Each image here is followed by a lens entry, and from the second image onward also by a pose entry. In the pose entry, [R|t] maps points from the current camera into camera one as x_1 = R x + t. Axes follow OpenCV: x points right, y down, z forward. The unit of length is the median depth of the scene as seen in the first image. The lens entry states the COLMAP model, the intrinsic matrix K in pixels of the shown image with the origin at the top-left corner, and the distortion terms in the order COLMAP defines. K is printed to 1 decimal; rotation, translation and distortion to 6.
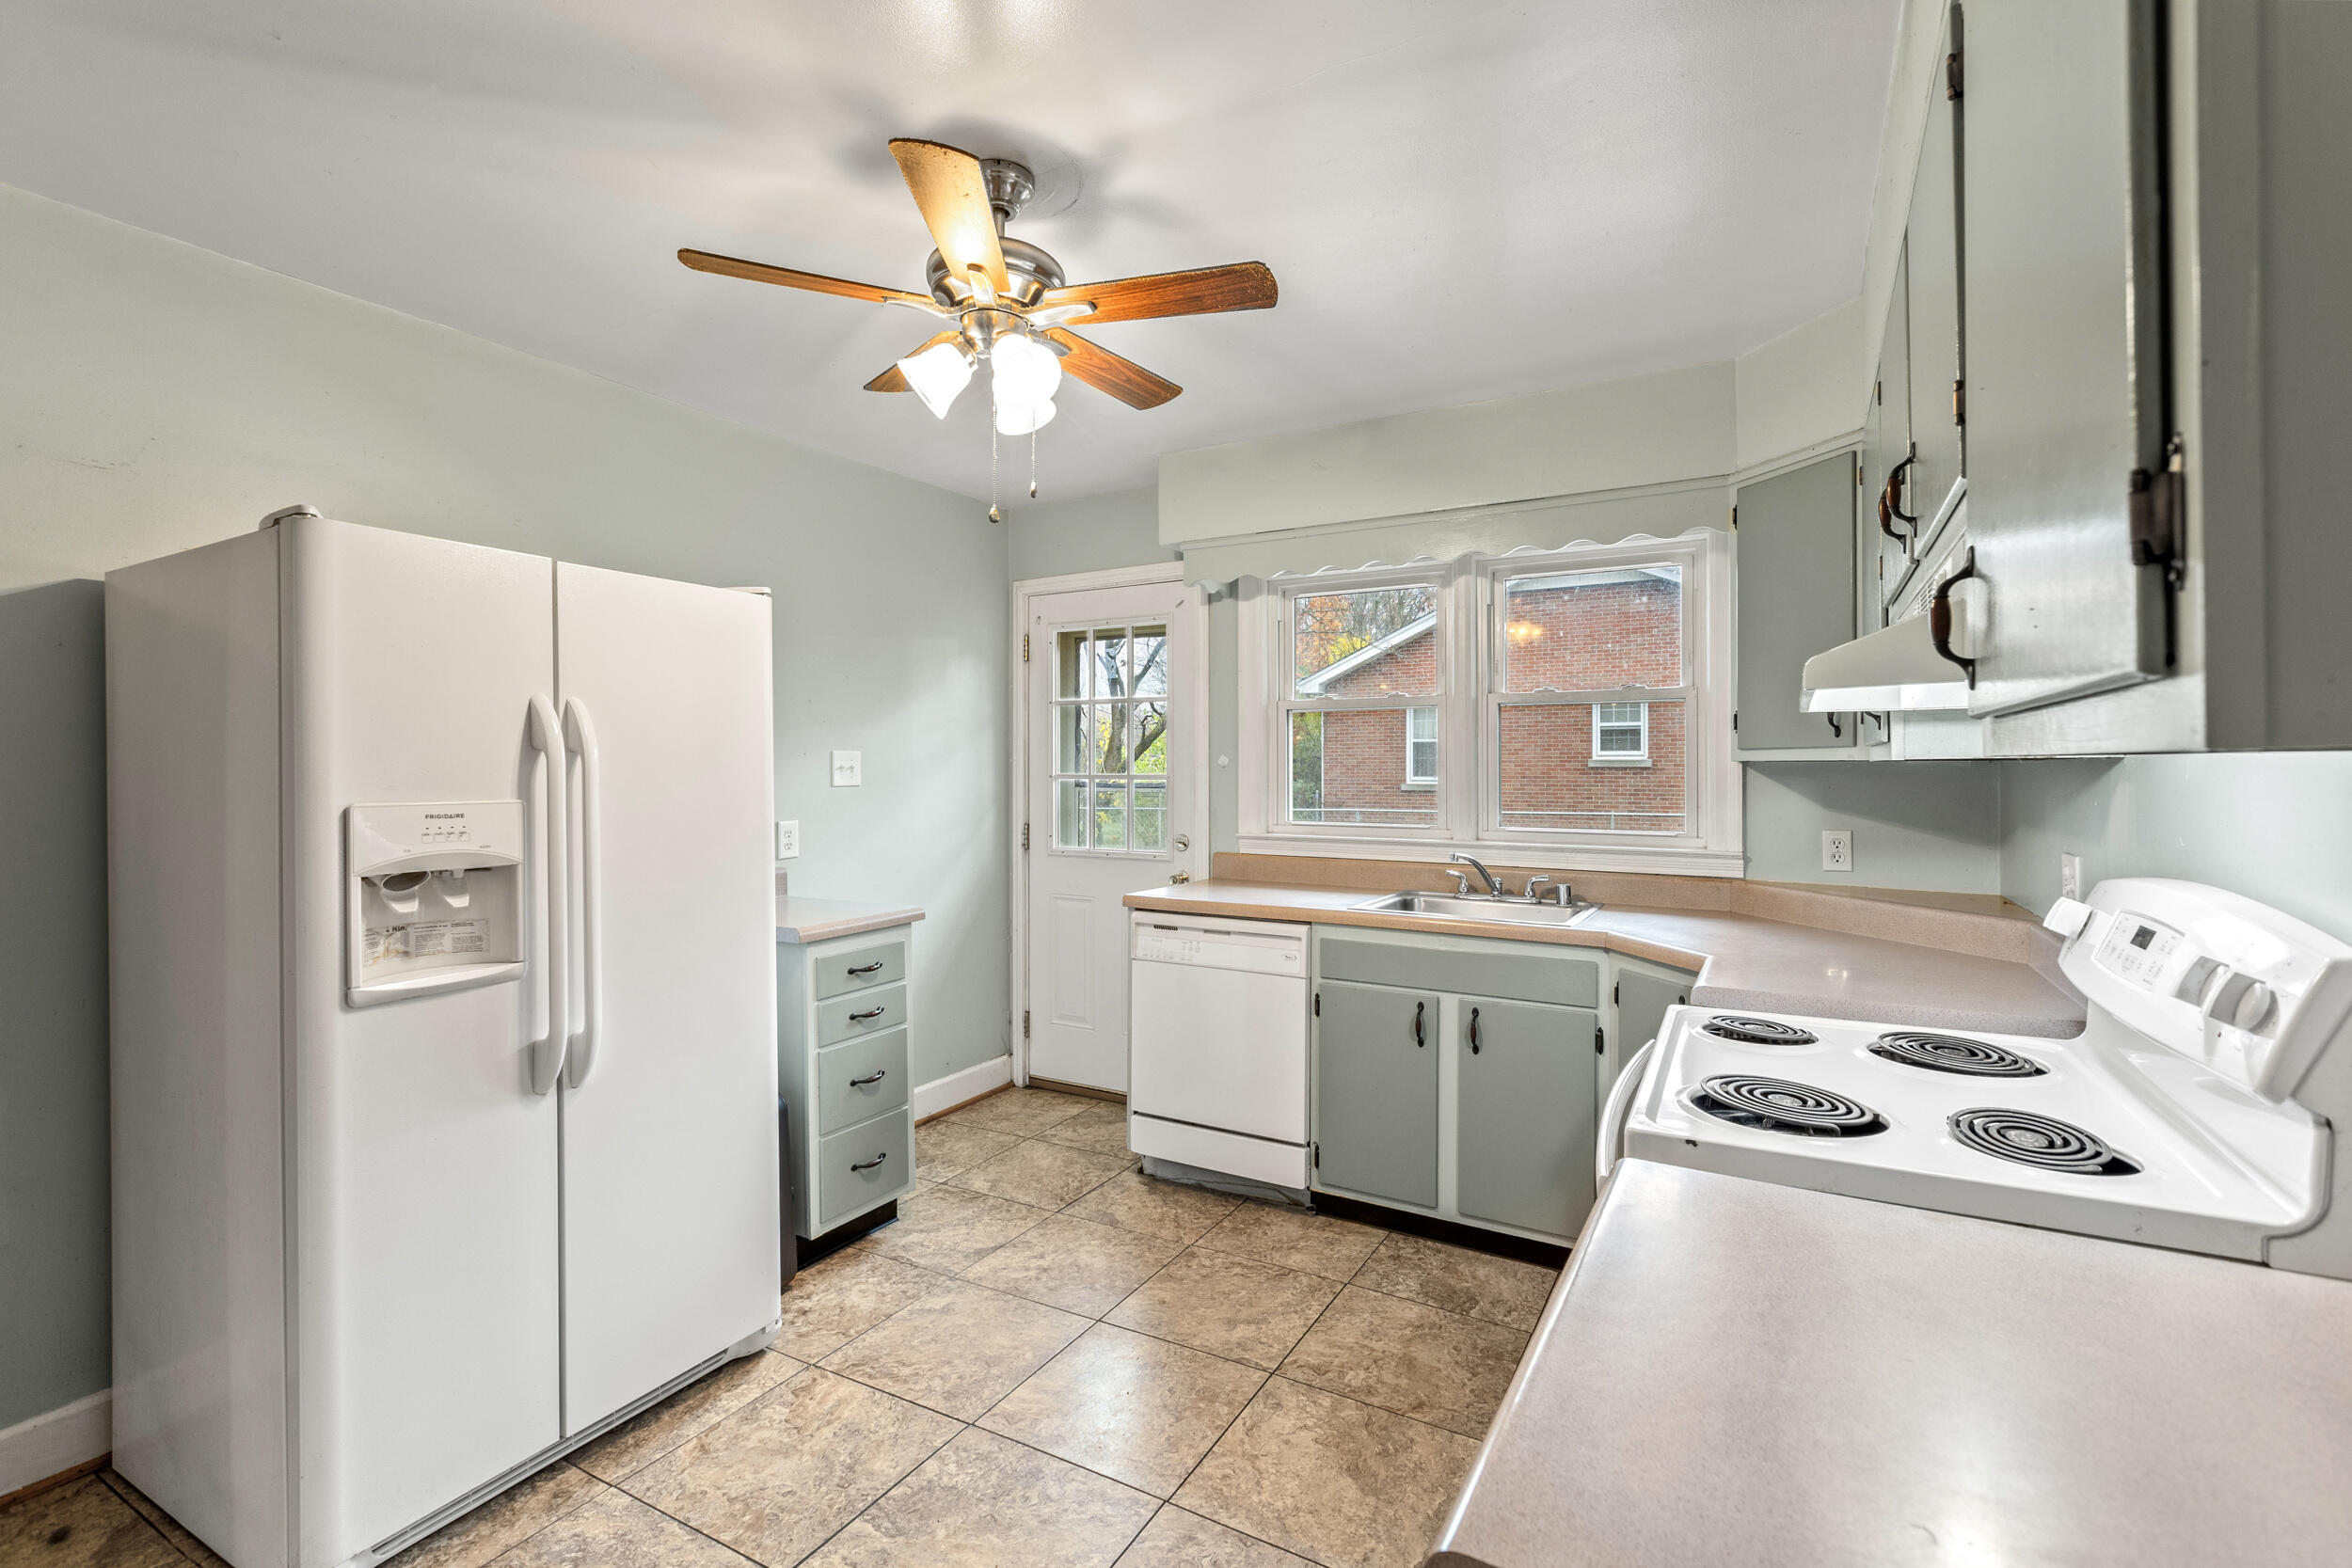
lens RADIAL K [[1045.0, 0, 1170.4], [0, 1045.0, 774.4], [0, 0, 1]] dist [-0.001225, 0.000129]
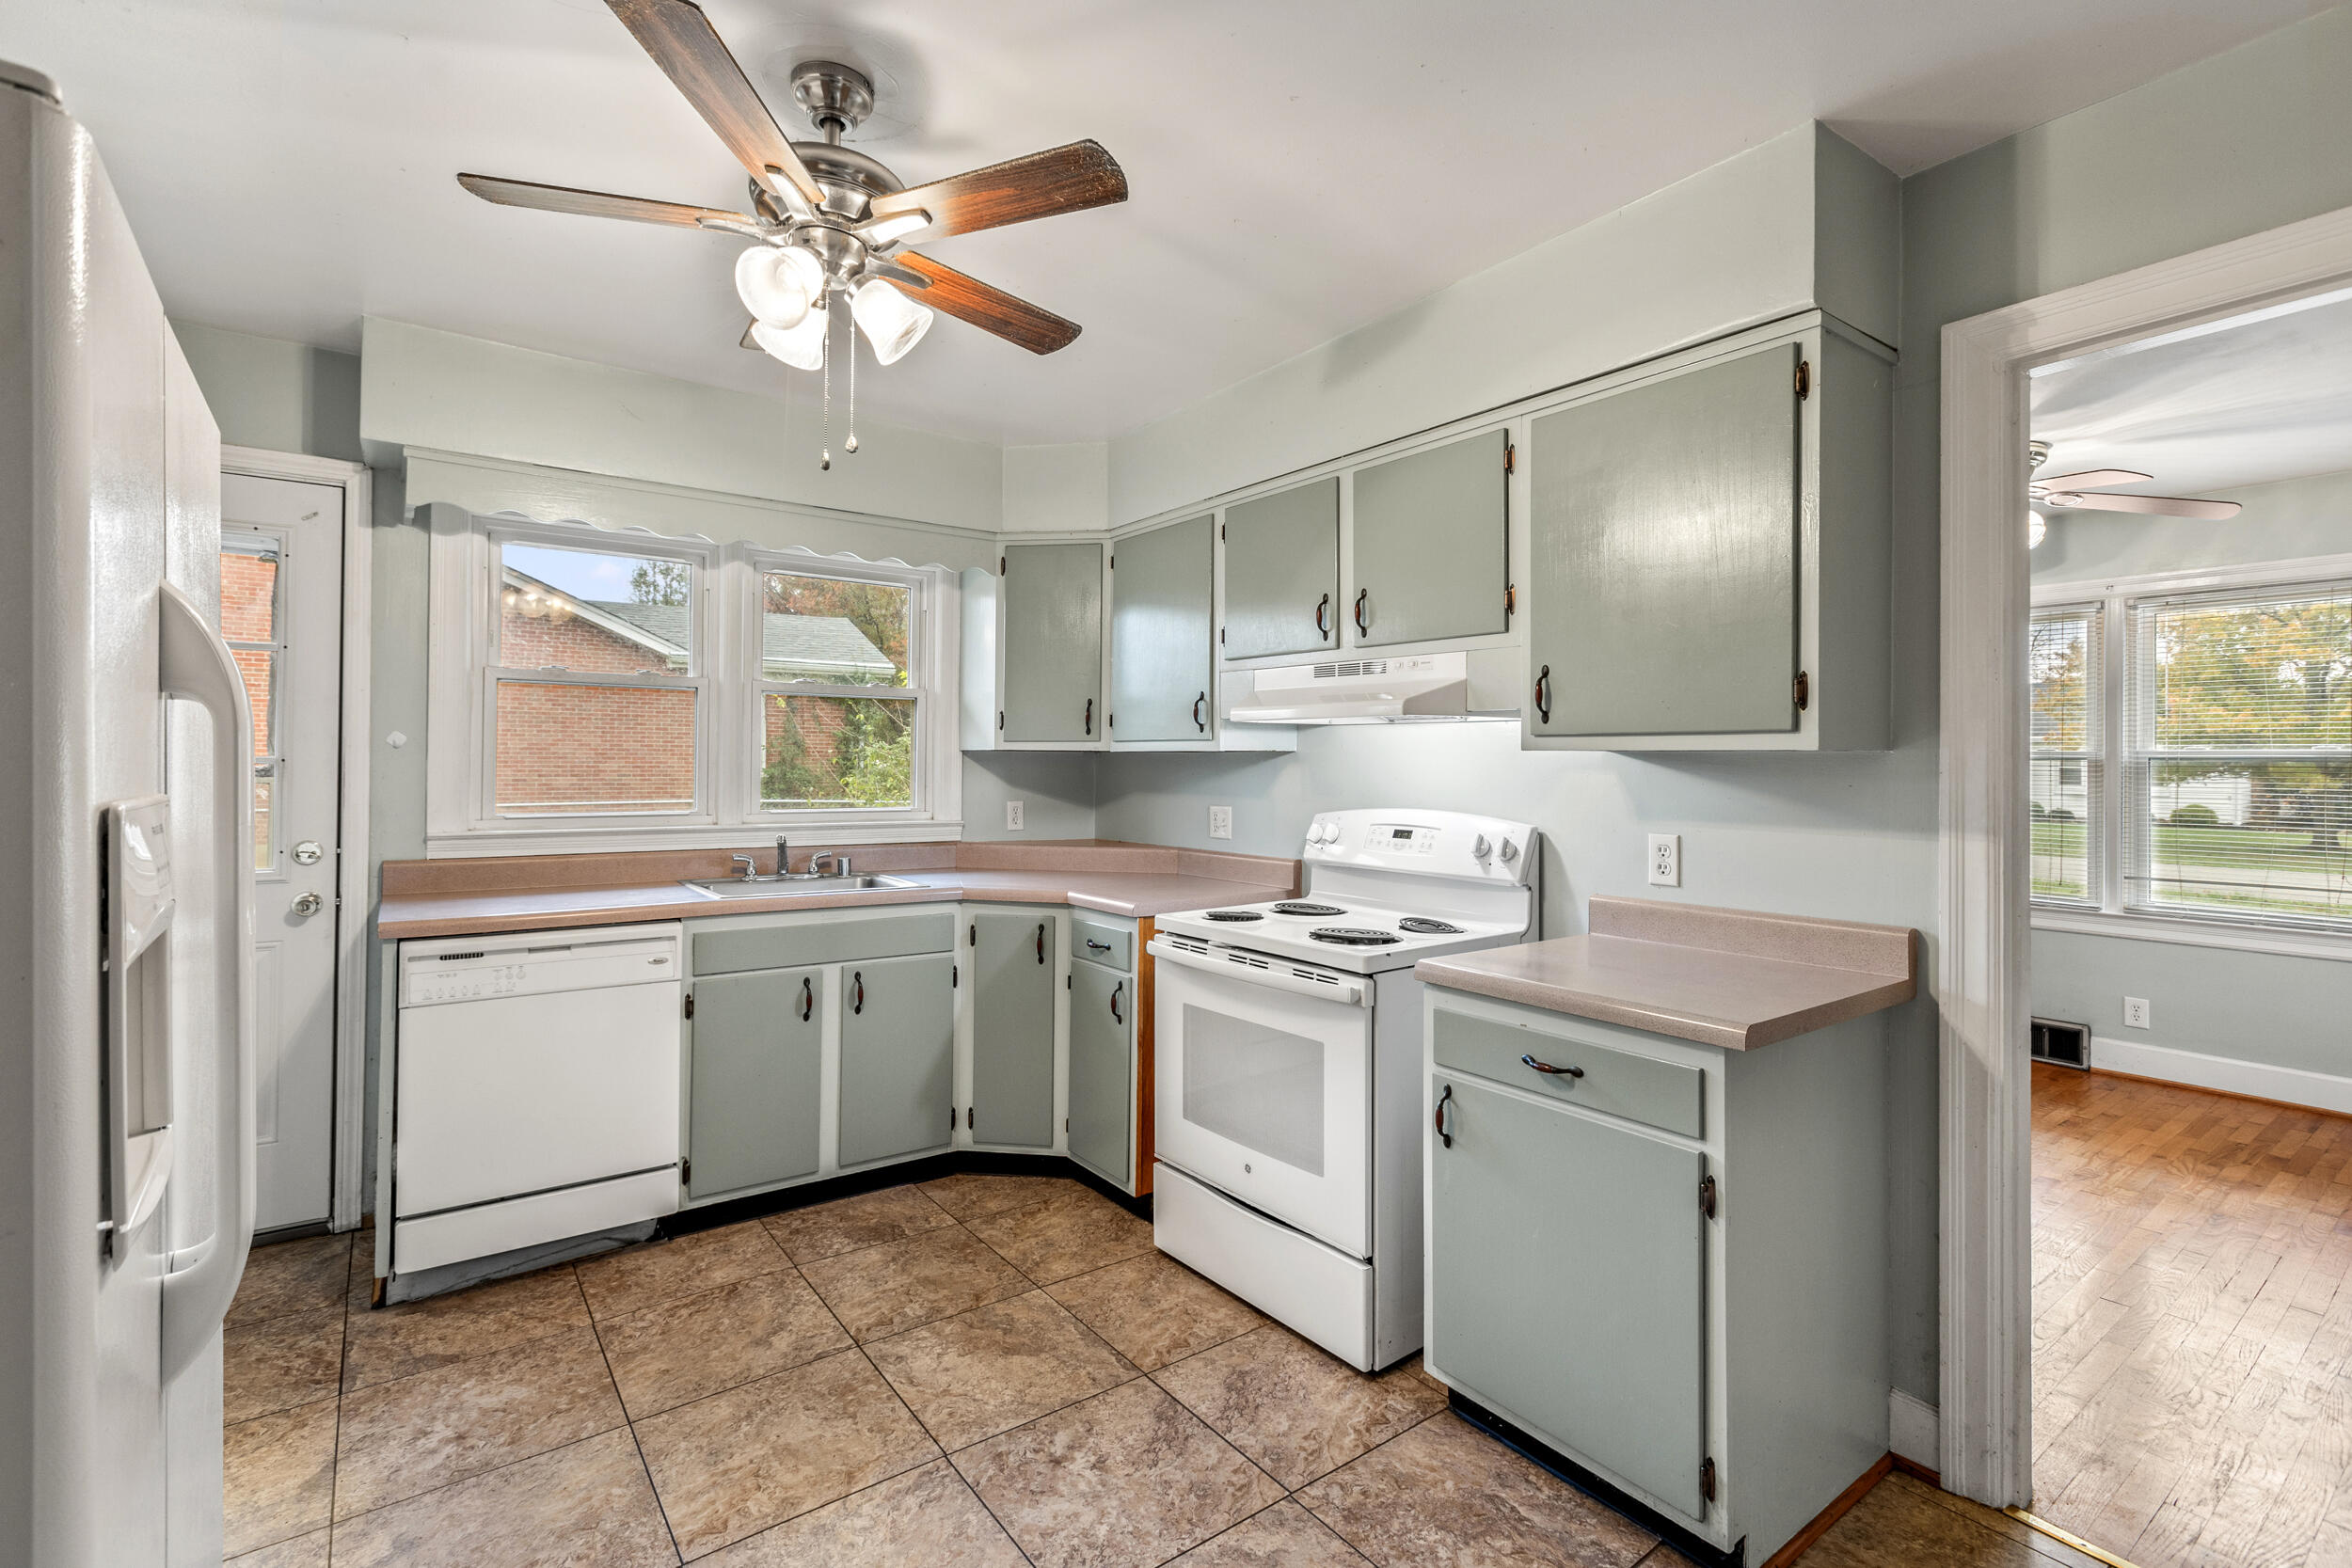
lens RADIAL K [[1063.6, 0, 1178.2], [0, 1063.6, 765.1], [0, 0, 1]] dist [-0.000953, 0.000352]
pose [[0.400592, 0.000719, 0.916256, -0.584543], [-0.002169, 0.999998, 0.000163, 0.005989], [-0.916254, -0.002053, 0.400592, 0.243113]]
